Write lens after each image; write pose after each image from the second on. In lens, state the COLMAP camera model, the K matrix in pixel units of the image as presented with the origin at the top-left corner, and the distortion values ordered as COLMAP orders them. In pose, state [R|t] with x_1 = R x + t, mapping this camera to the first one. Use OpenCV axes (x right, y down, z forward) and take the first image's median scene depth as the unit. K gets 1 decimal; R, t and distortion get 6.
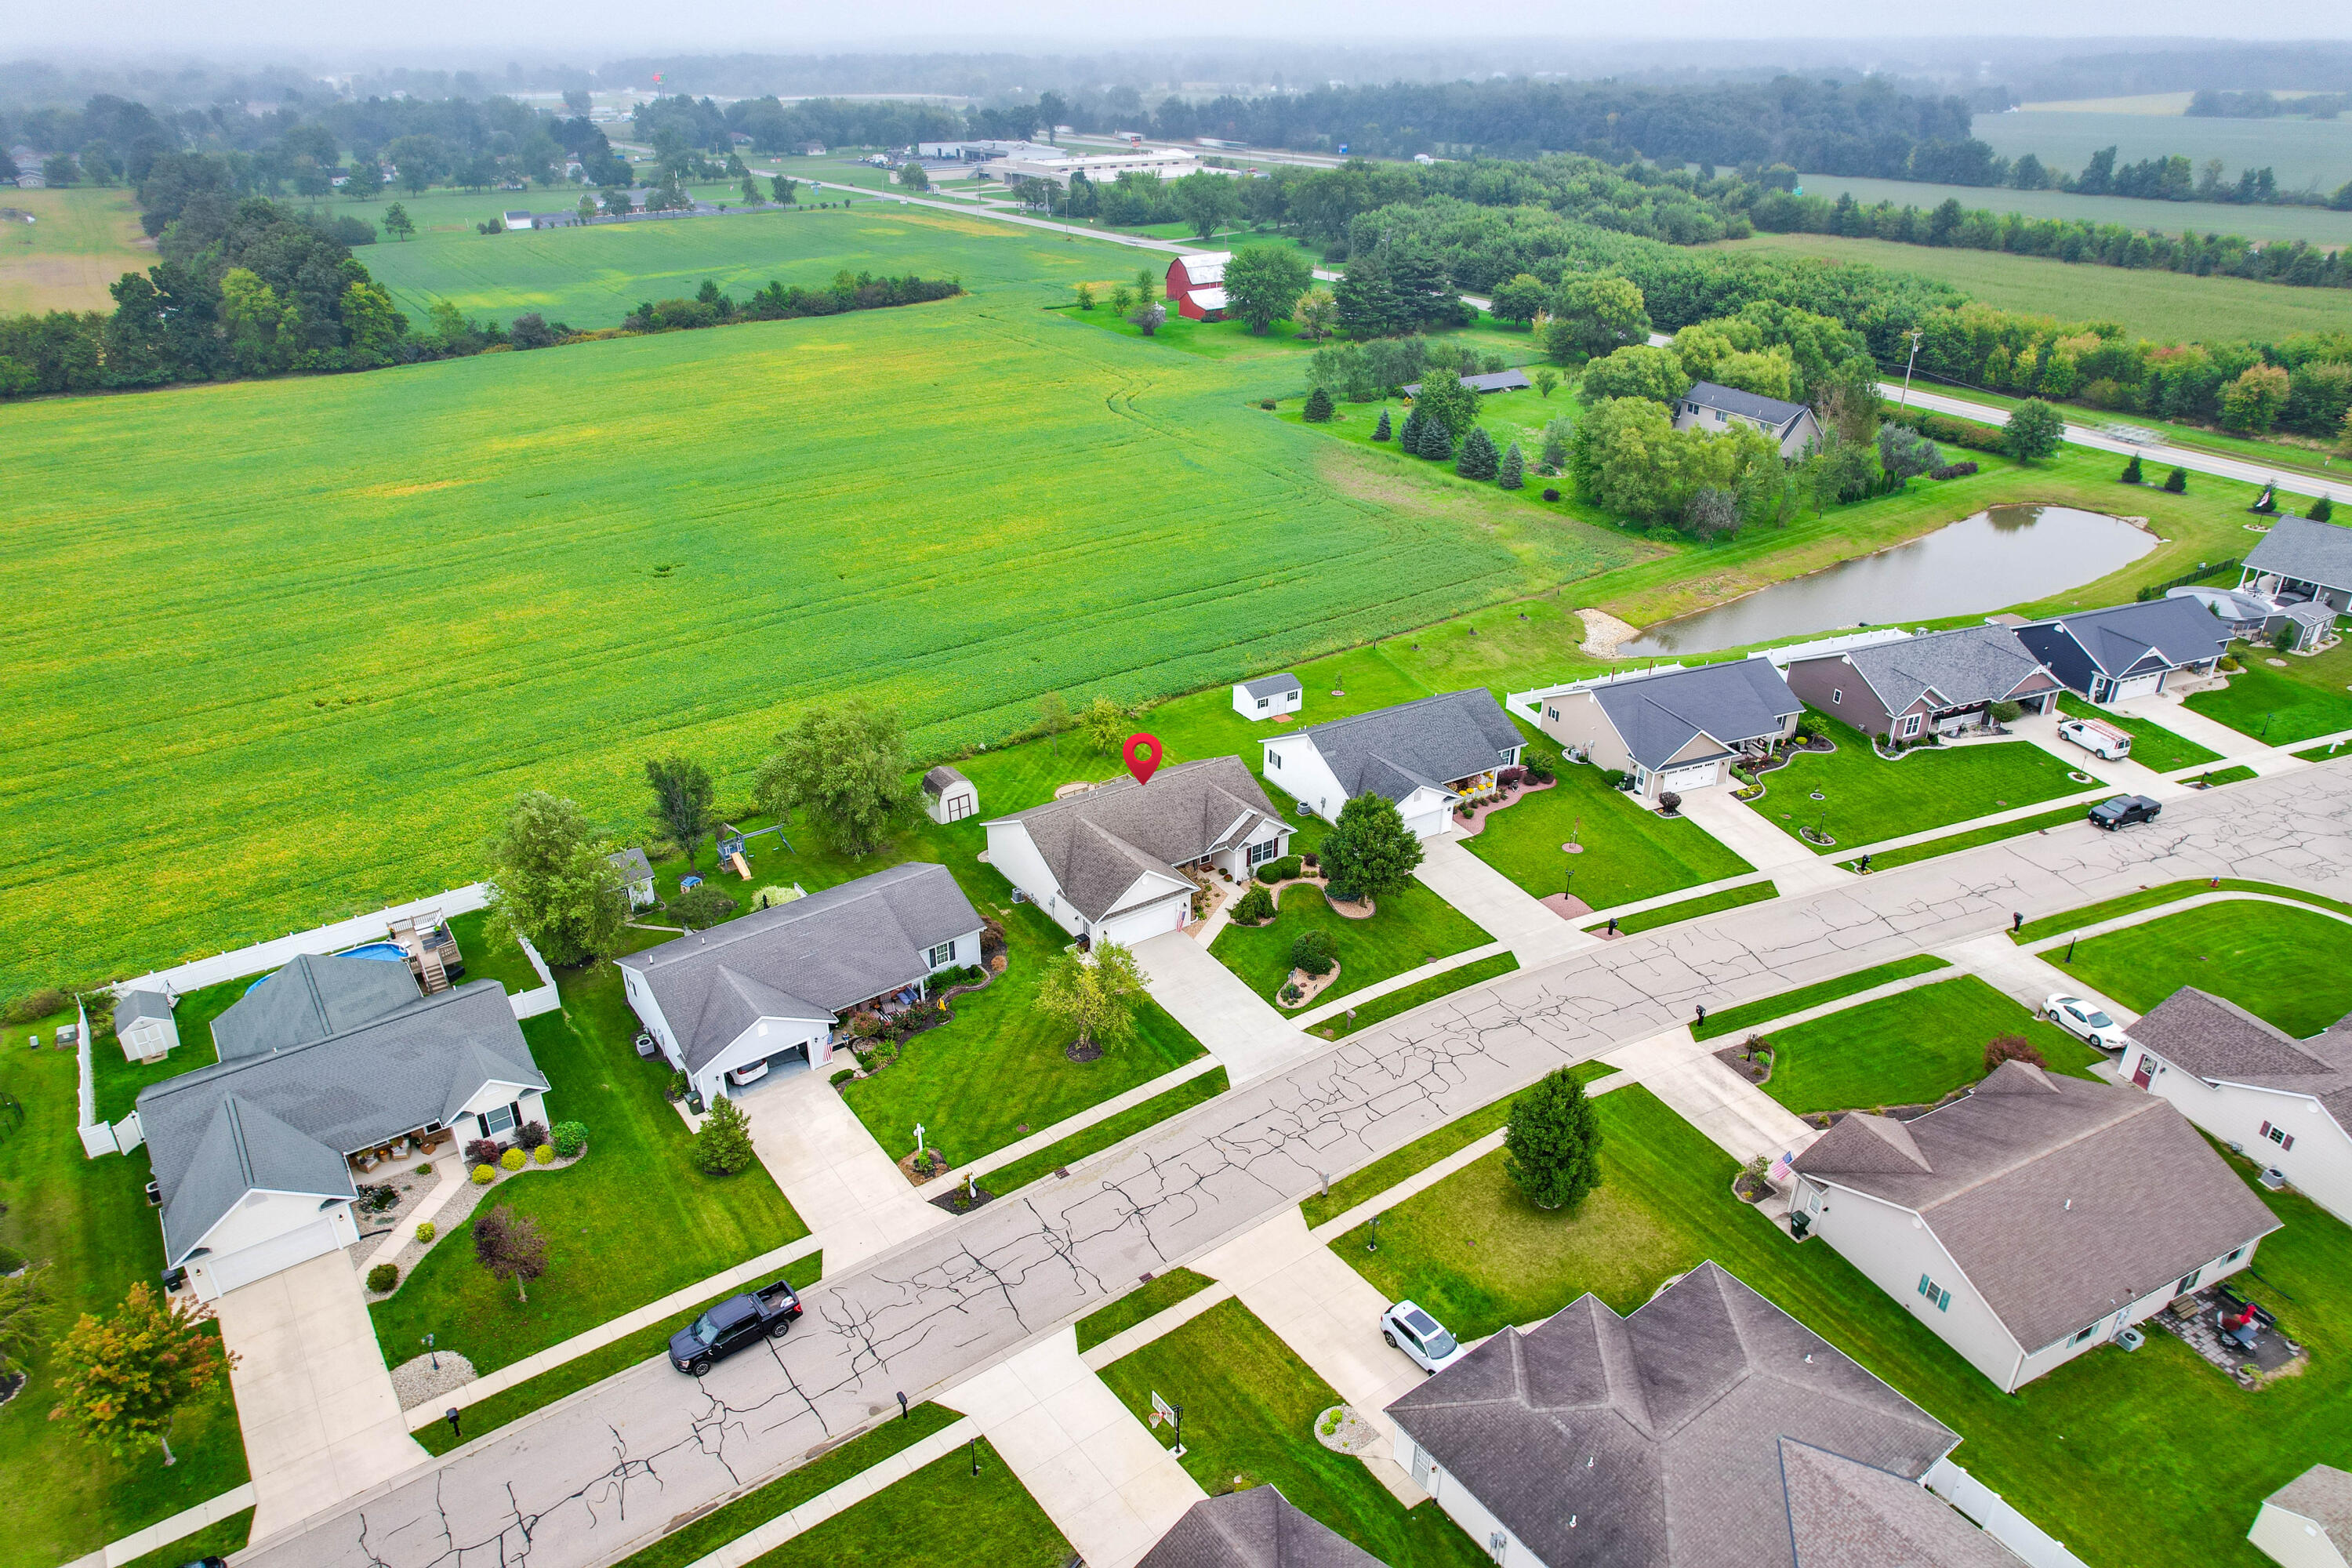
lens RADIAL K [[1527.5, 0, 1183.0], [0, 1527.5, 734.7], [0, 0, 1]] dist [-0.074796, 0.070575]
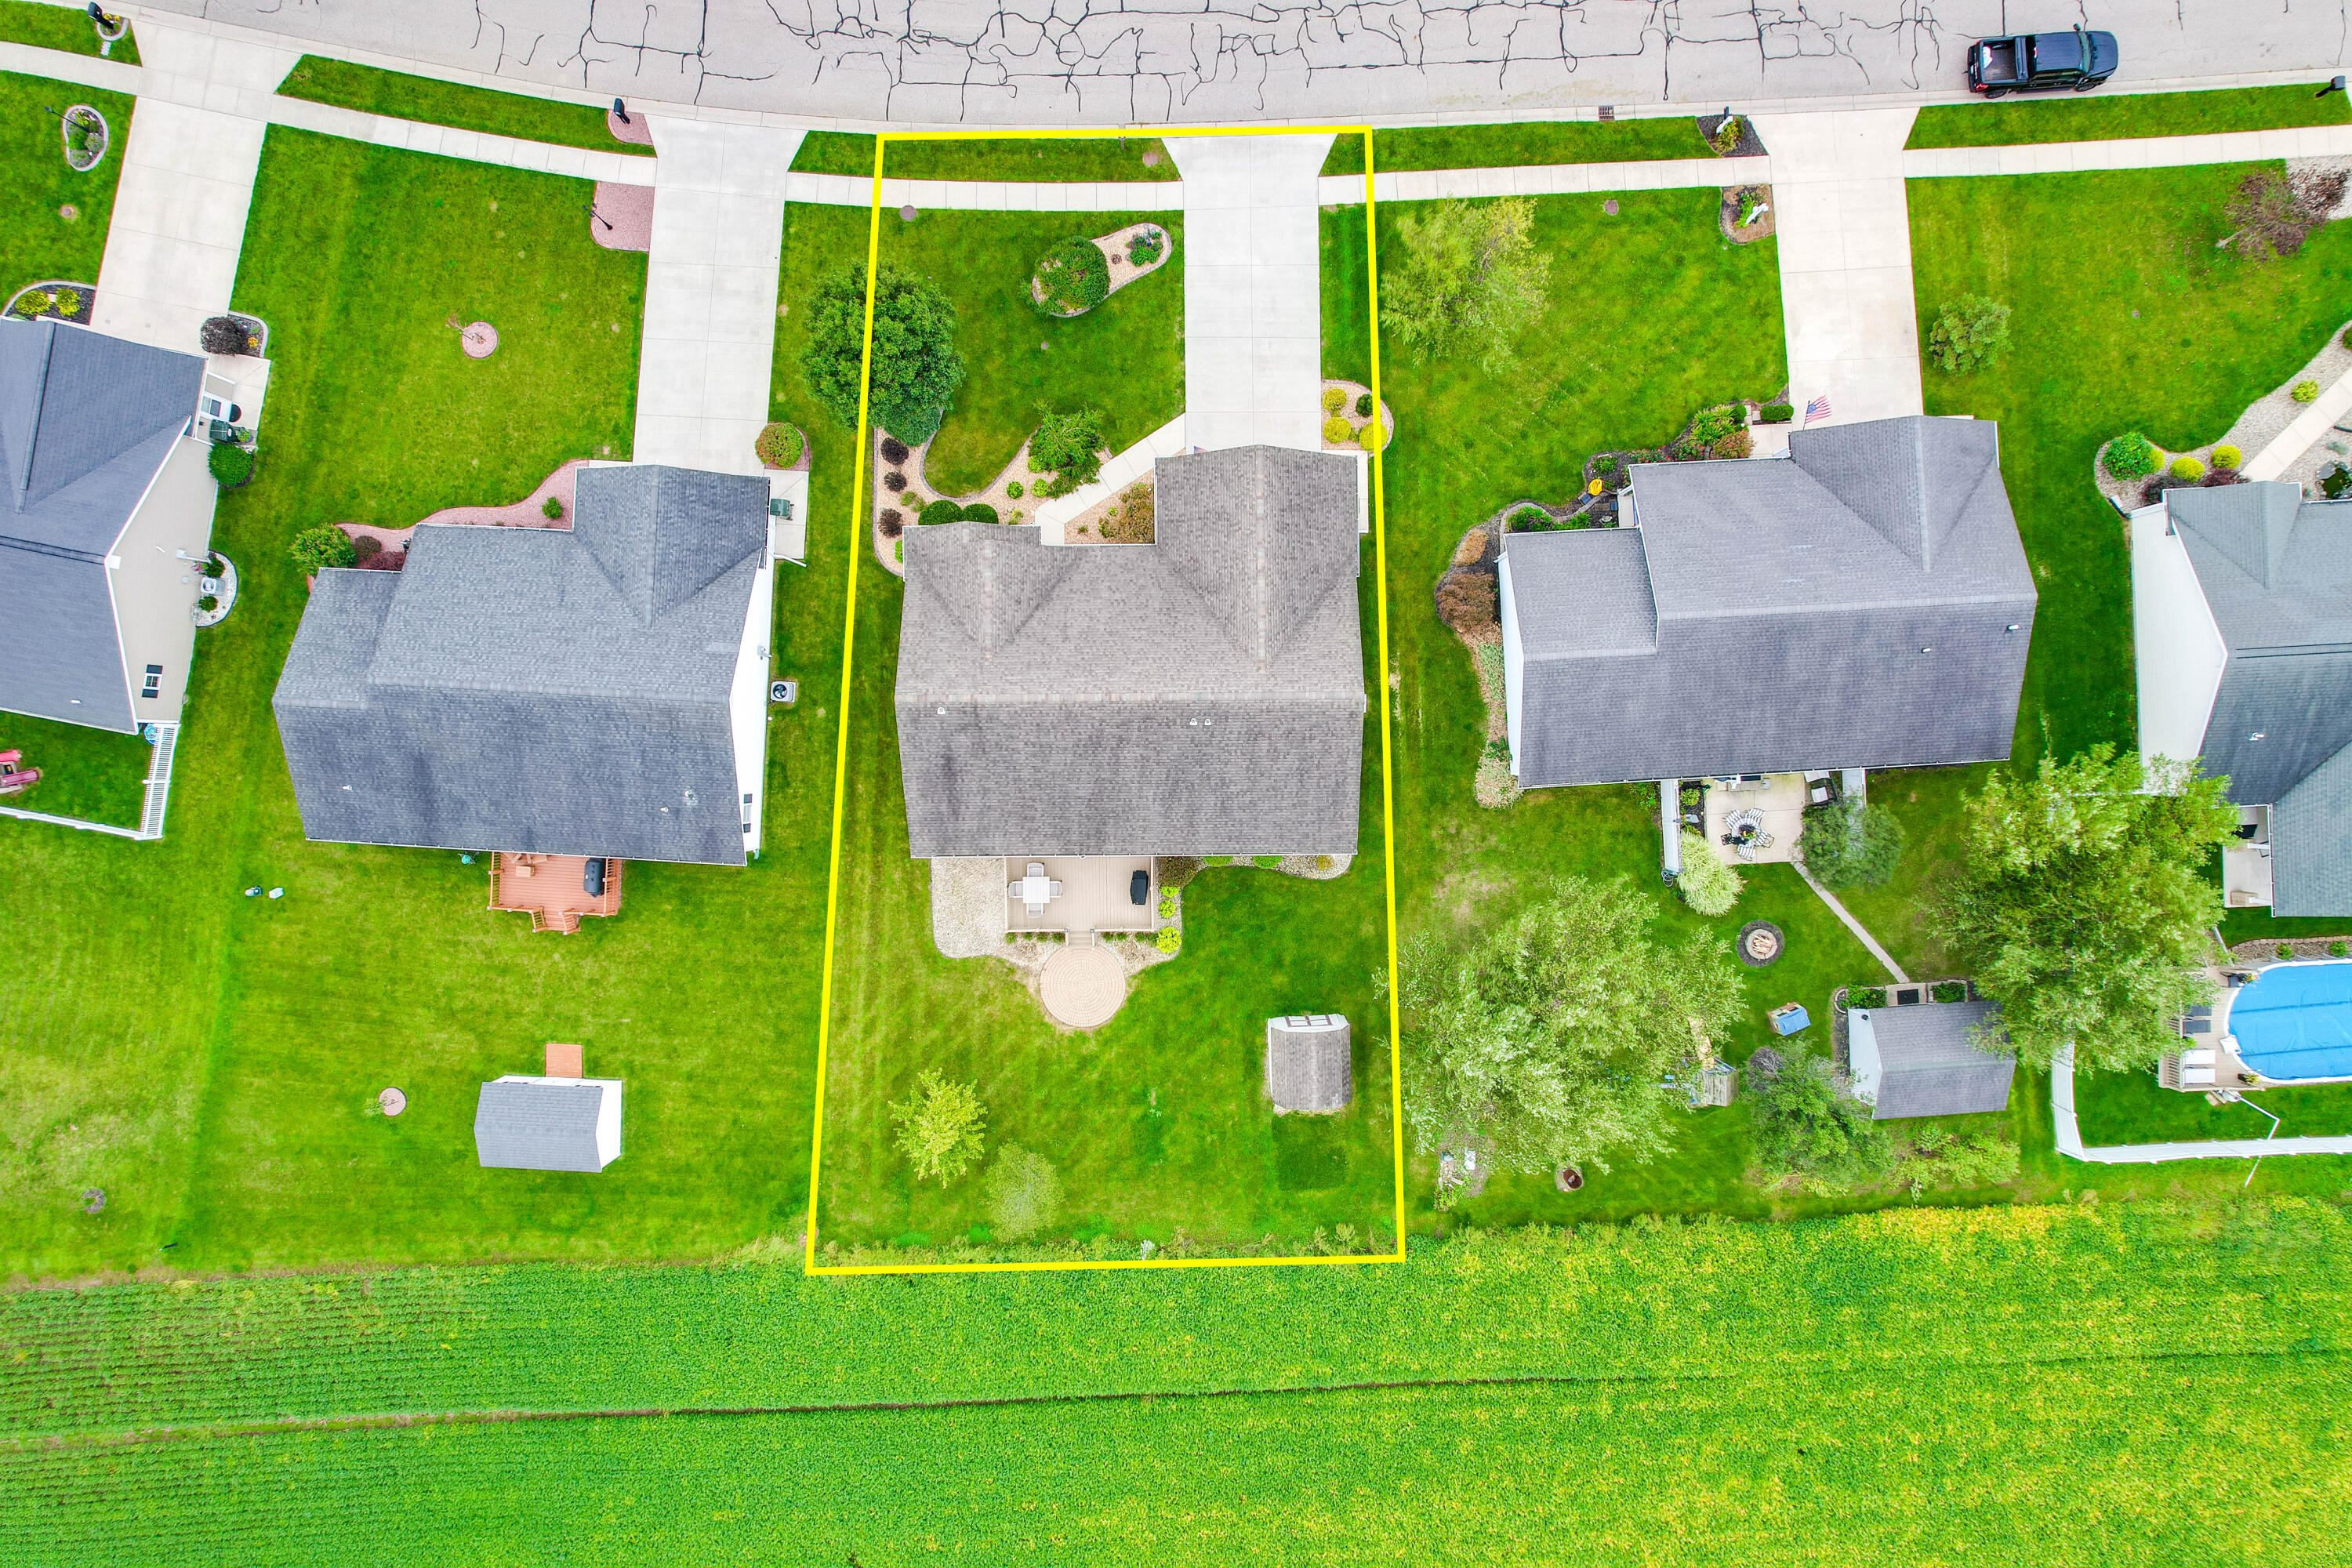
lens RADIAL K [[1527.5, 0, 1183.0], [0, 1527.5, 734.7], [0, 0, 1]] dist [-0.074796, 0.070575]
pose [[-0.835586, -0.549249, -0.011036, -0.039794], [0.234467, -0.374723, 0.896999, -0.375820], [-0.496812, 0.746932, 0.441894, 0.623455]]
